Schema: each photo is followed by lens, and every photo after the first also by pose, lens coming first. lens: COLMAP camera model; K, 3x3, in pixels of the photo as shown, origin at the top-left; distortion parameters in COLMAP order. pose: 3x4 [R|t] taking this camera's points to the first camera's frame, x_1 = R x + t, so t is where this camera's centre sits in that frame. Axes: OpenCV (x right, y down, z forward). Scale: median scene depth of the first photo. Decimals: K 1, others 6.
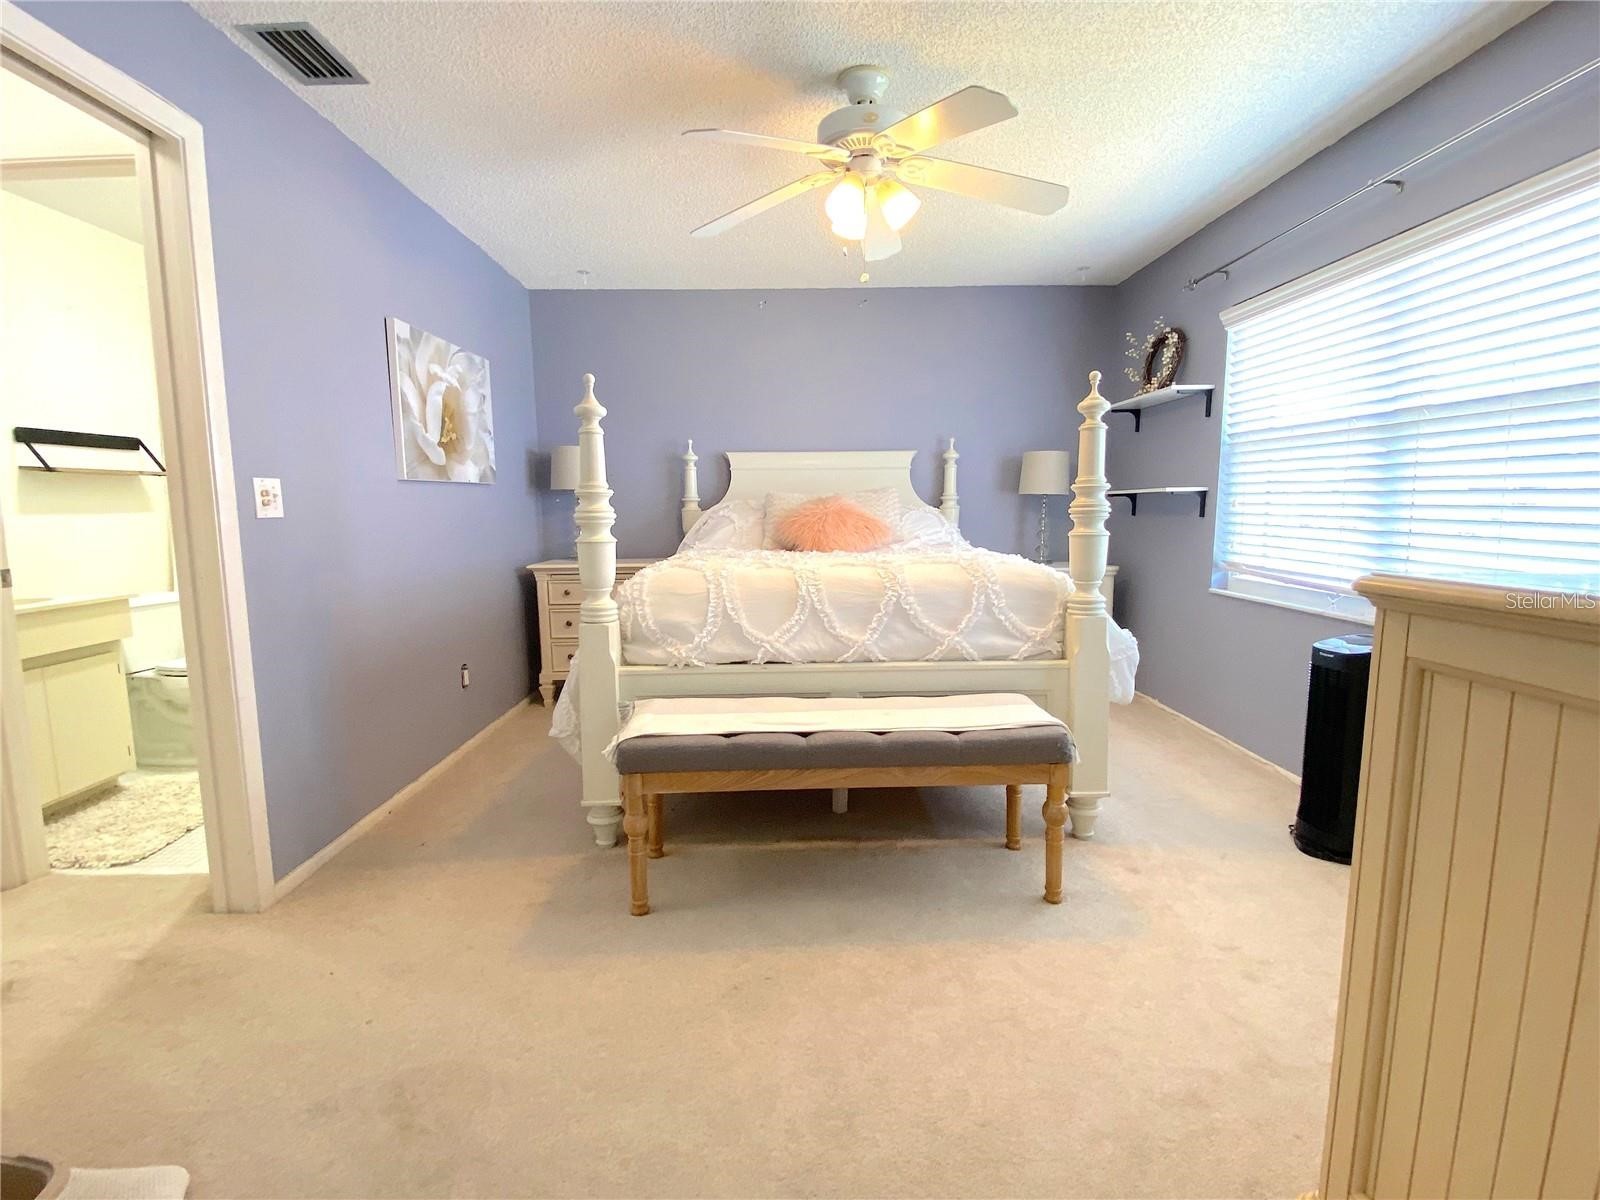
lens RADIAL K [[765.5, 0, 800.0], [0, 765.5, 600.0], [0, 0, 1]] dist [-0.020348, -0.002276]
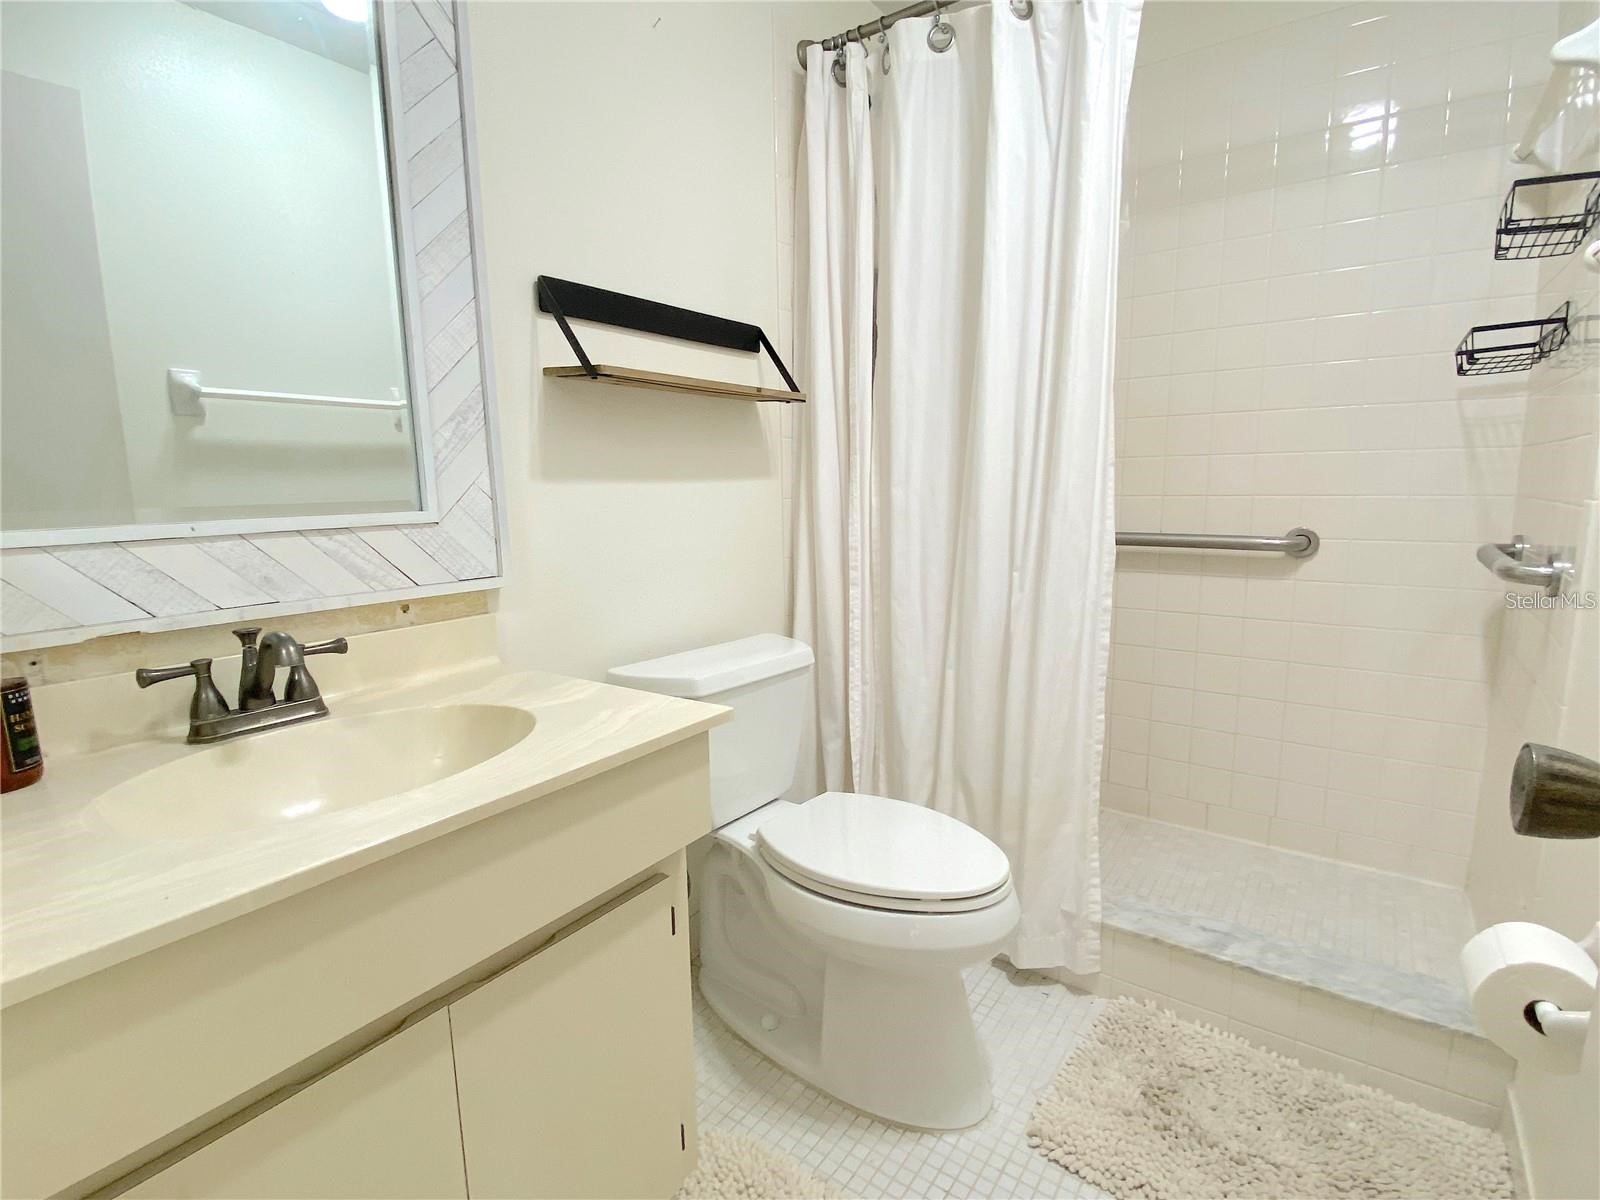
lens RADIAL K [[765.0, 0, 819.2], [0, 765.0, 593.2], [0, 0, 1]] dist [0.001319, -0.014757]
pose [[0.796848, 0.102793, -0.595371, -0.600730], [-0.078444, 0.994682, 0.066745, -0.084011], [0.599066, -0.006482, 0.800674, 0.704339]]
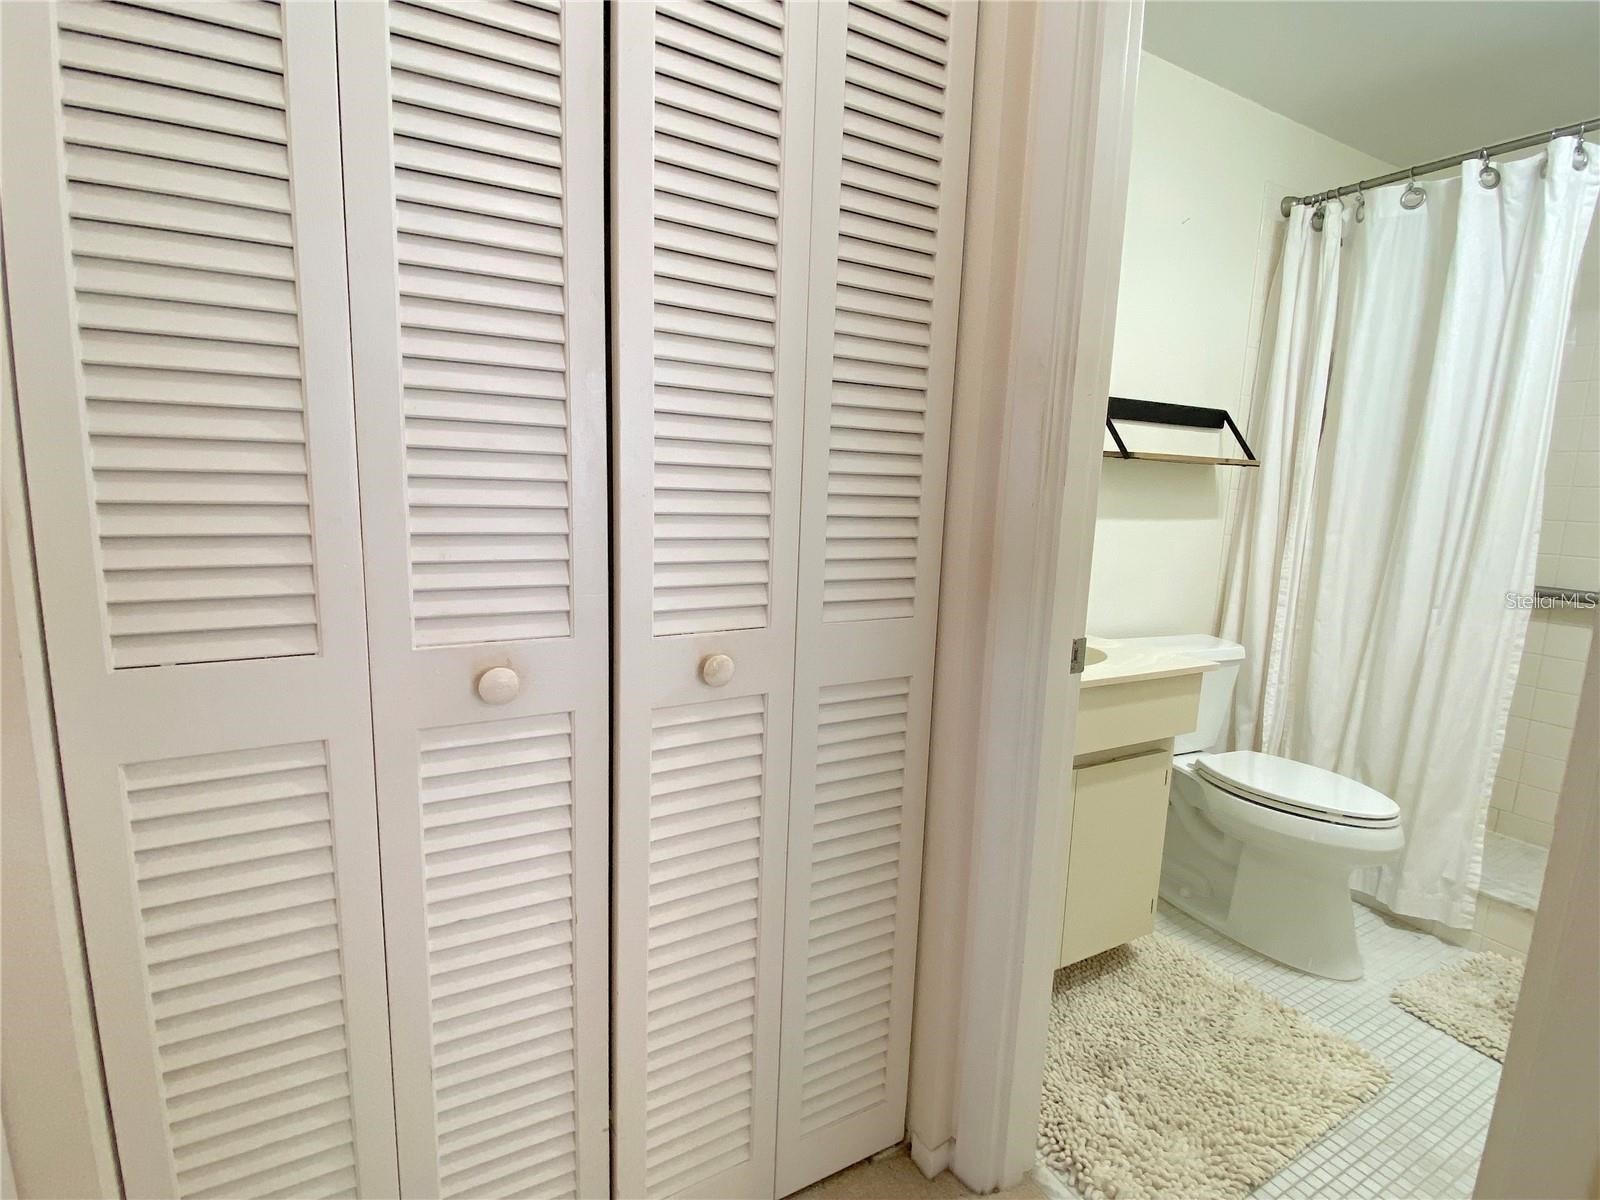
lens RADIAL K [[765.5, 0, 800.0], [0, 765.5, 600.0], [0, 0, 1]] dist [-0.020348, -0.002276]
pose [[0.435210, 0.173595, -0.883435, -0.457009], [-0.151407, 0.981373, 0.118252, -0.074965], [0.887507, 0.082294, 0.453386, 0.389955]]
